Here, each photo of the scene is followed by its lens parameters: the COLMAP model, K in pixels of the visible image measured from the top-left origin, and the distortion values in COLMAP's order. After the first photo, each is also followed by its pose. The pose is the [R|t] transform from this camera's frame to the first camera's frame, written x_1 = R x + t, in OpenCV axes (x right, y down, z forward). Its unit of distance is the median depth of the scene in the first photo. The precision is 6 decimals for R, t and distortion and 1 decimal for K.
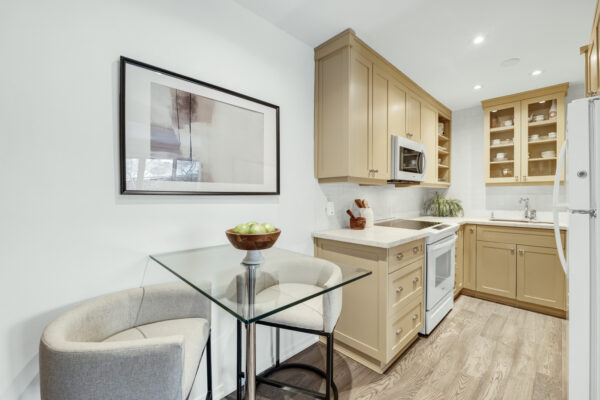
lens RADIAL K [[244.1, 0, 311.0], [0, 244.1, 200.1], [0, 0, 1]] dist [-0.006085, 0.001258]
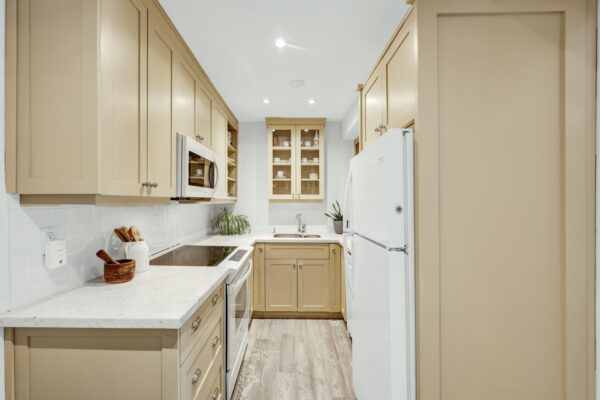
lens RADIAL K [[252.5, 0, 285.1], [0, 252.5, 204.8], [0, 0, 1]] dist [-0.003596, 0.000347]
pose [[0.728219, -0.001653, 0.685342, 0.053602], [0.009088, 0.999932, -0.007244, -0.047079], [-0.685284, 0.011504, 0.728185, 0.231506]]
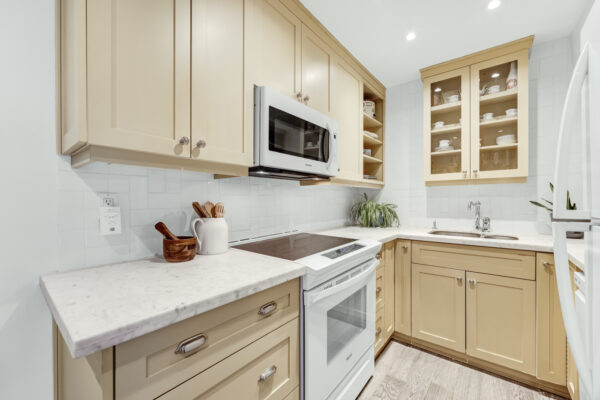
lens RADIAL K [[244.1, 0, 298.2], [0, 244.1, 202.5], [0, 0, 1]] dist [-0.006085, 0.001258]
pose [[0.994514, 0.002466, 0.104579, 0.318057], [-0.001368, 0.999943, -0.010570, 0.002778], [-0.104599, 0.010369, 0.994460, 0.382085]]
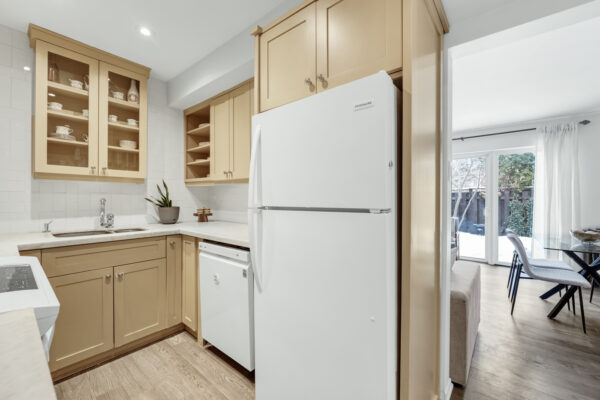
lens RADIAL K [[244.1, 0, 296.9], [0, 244.1, 199.0], [0, 0, 1]] dist [-0.006085, 0.001258]
pose [[-0.078636, 0.003110, 0.996899, 0.128274], [0.012700, 0.999917, -0.002118, 0.001854], [-0.996822, 0.012494, -0.078669, 0.540523]]
